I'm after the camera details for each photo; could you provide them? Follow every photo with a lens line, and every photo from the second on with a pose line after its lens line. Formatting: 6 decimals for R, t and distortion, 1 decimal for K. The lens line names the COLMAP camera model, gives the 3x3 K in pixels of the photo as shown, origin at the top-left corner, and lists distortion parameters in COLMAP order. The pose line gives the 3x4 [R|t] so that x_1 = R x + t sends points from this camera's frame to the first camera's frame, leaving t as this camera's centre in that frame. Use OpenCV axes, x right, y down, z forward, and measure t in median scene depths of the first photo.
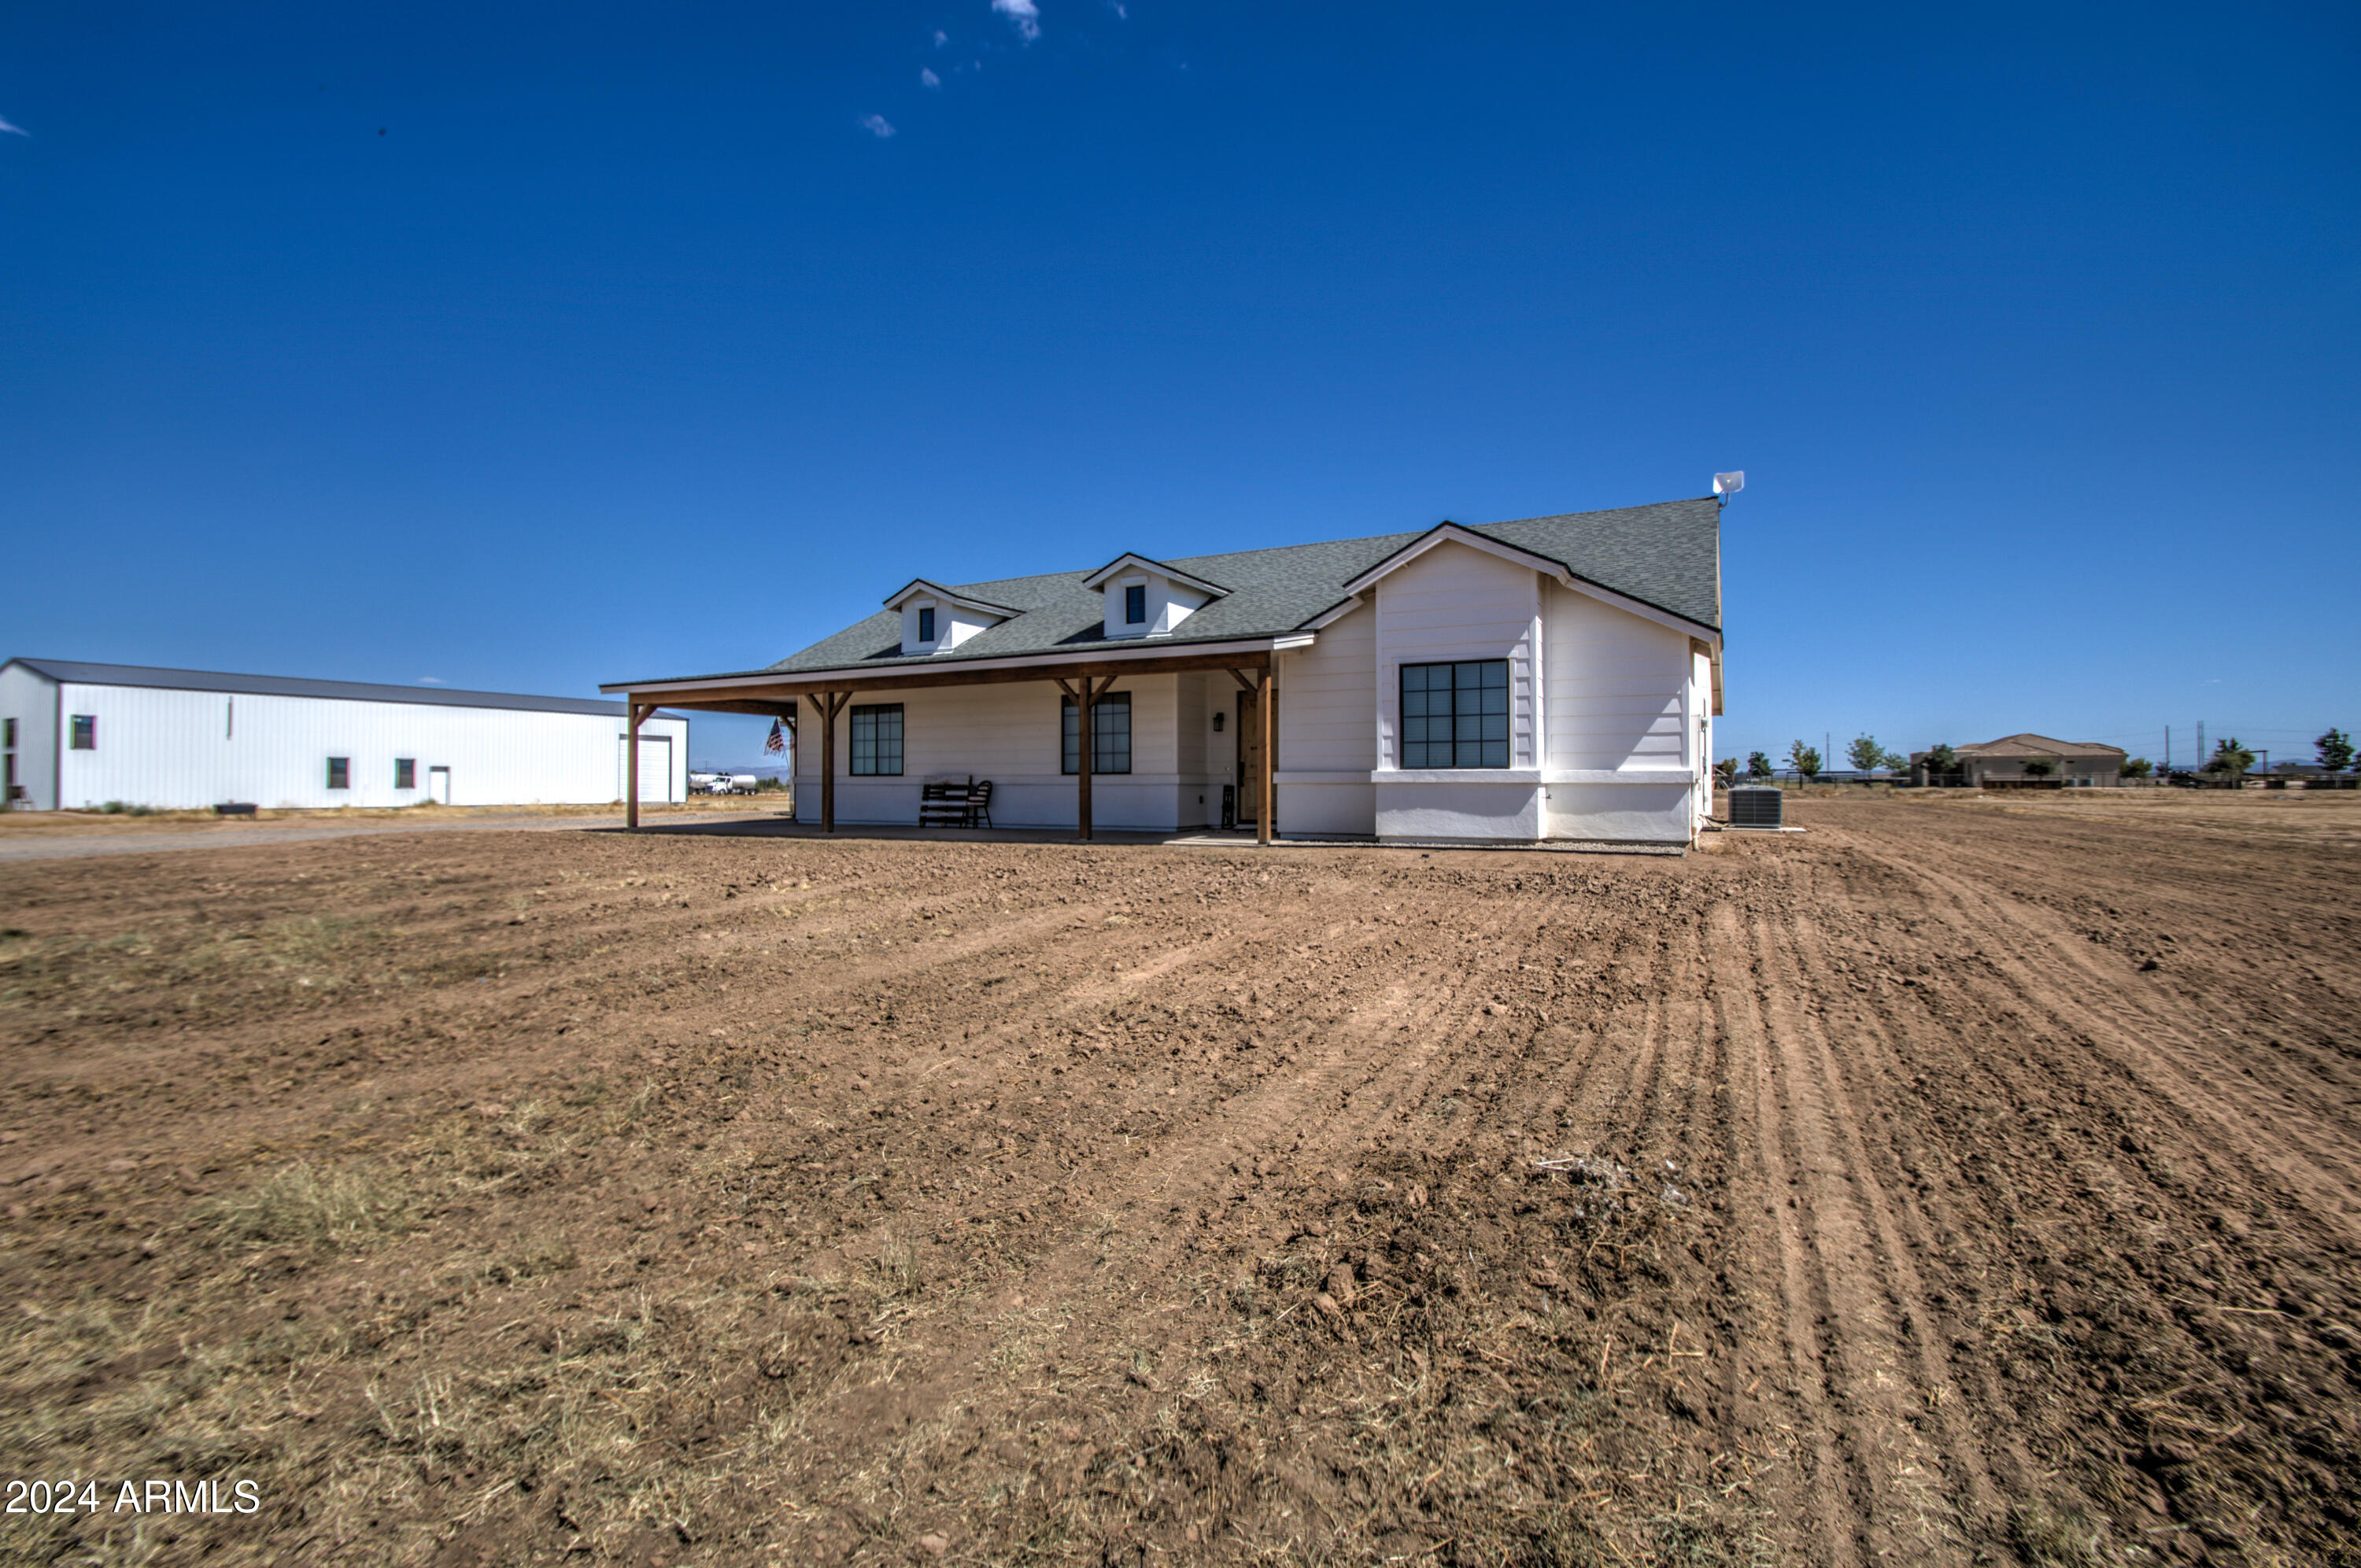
lens RADIAL K [[1037.9, 0, 1190.1], [0, 1037.9, 786.1], [0, 0, 1]] dist [-0.004906, -0.000321]
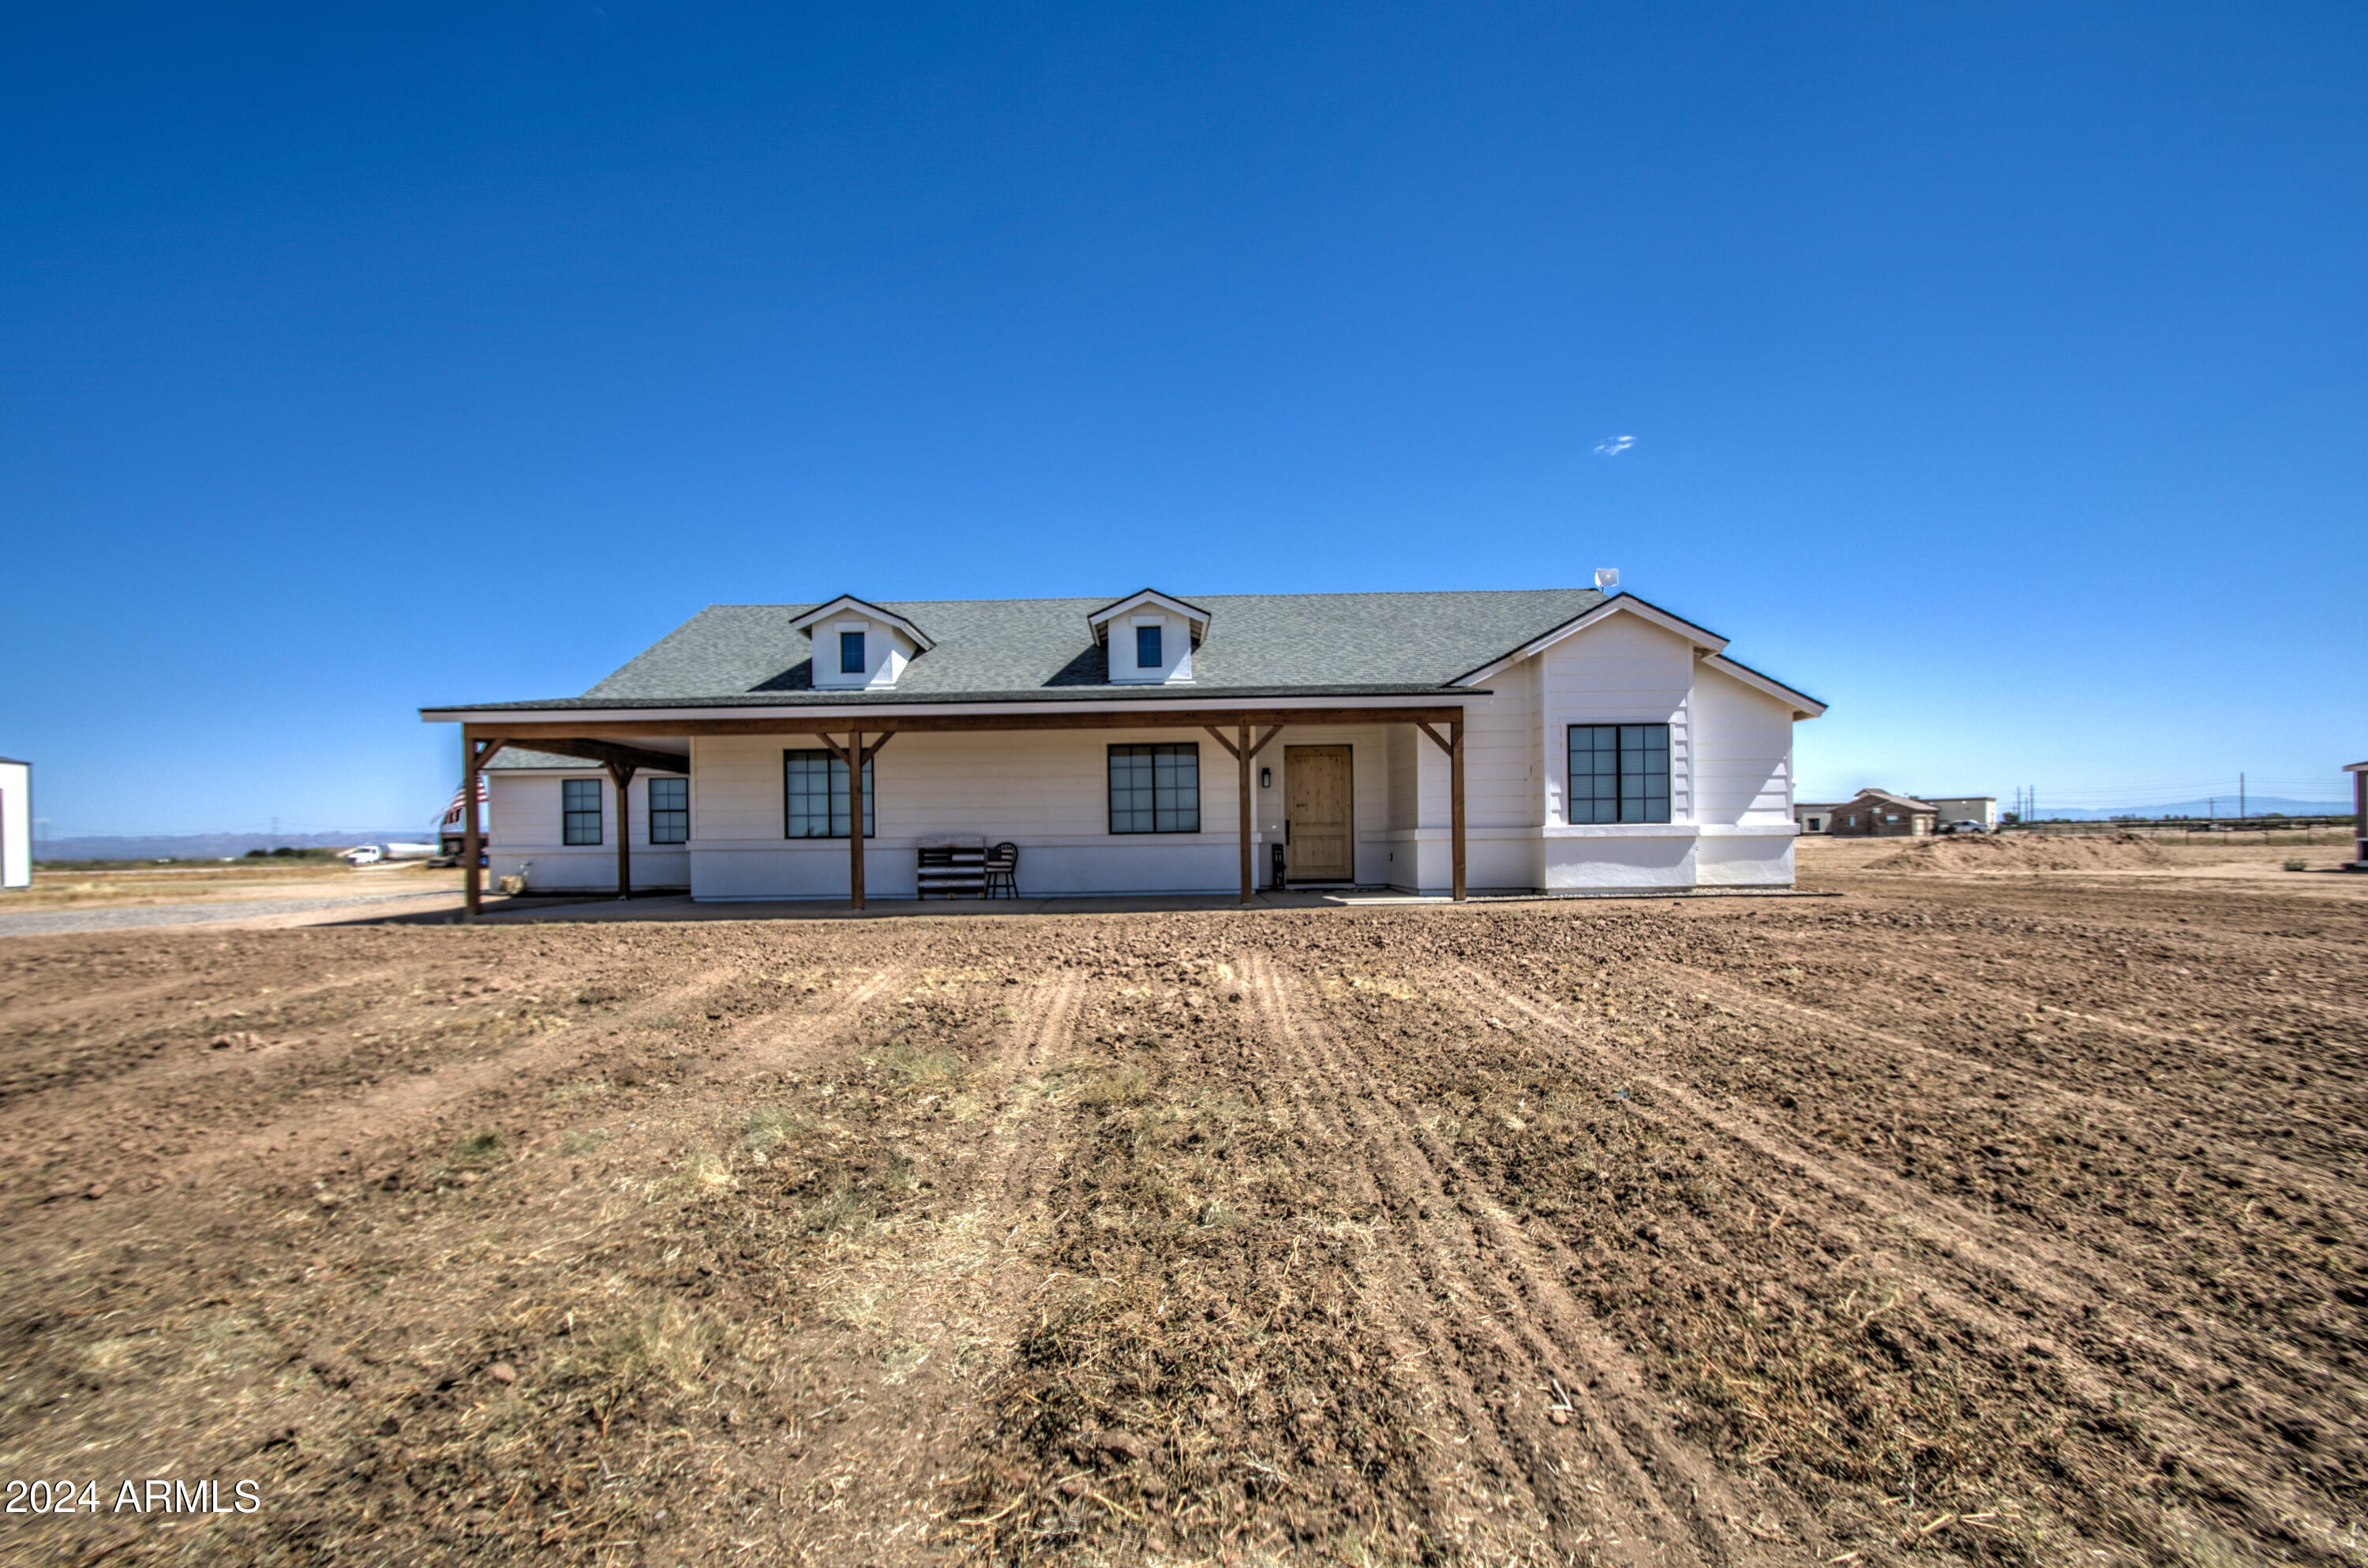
lens RADIAL K [[988.3, 0, 1166.6], [0, 988.3, 845.4], [0, 0, 1]] dist [0.001052, 0.000004]
pose [[0.885656, -0.011868, 0.464190, -0.561558], [0.014279, 0.999897, -0.001681, 0.000581], [-0.464122, 0.008117, 0.885734, 0.274214]]
